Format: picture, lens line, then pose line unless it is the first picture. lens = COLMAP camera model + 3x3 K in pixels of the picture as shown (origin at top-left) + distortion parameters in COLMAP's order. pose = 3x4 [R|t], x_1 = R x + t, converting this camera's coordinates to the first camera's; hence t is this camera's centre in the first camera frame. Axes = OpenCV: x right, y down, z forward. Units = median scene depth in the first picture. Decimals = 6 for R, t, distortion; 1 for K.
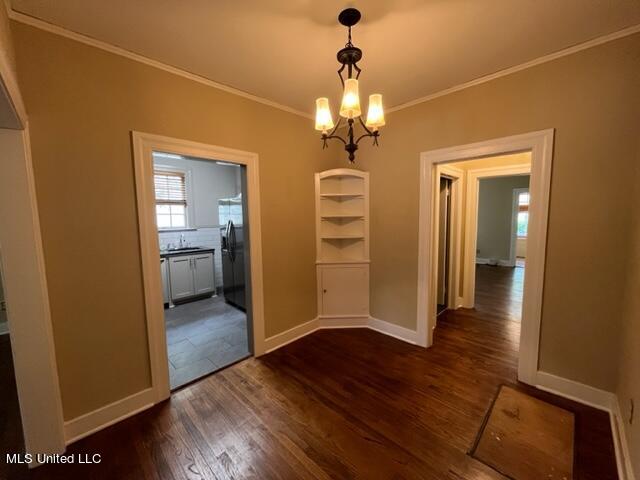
lens RADIAL K [[259.9, 0, 321.0], [0, 259.9, 241.1], [0, 0, 1]] dist [0.000323, 0.000068]
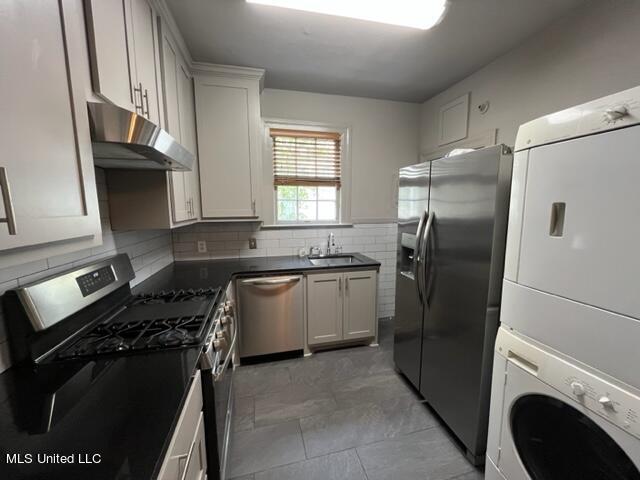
lens RADIAL K [[259.9, 0, 321.0], [0, 259.9, 241.1], [0, 0, 1]] dist [0.000323, 0.000068]
pose [[0.851671, 0.072724, -0.519007, -0.238195], [-0.057249, 0.997309, 0.045802, -0.035016], [0.520941, -0.009296, 0.853542, 0.471820]]
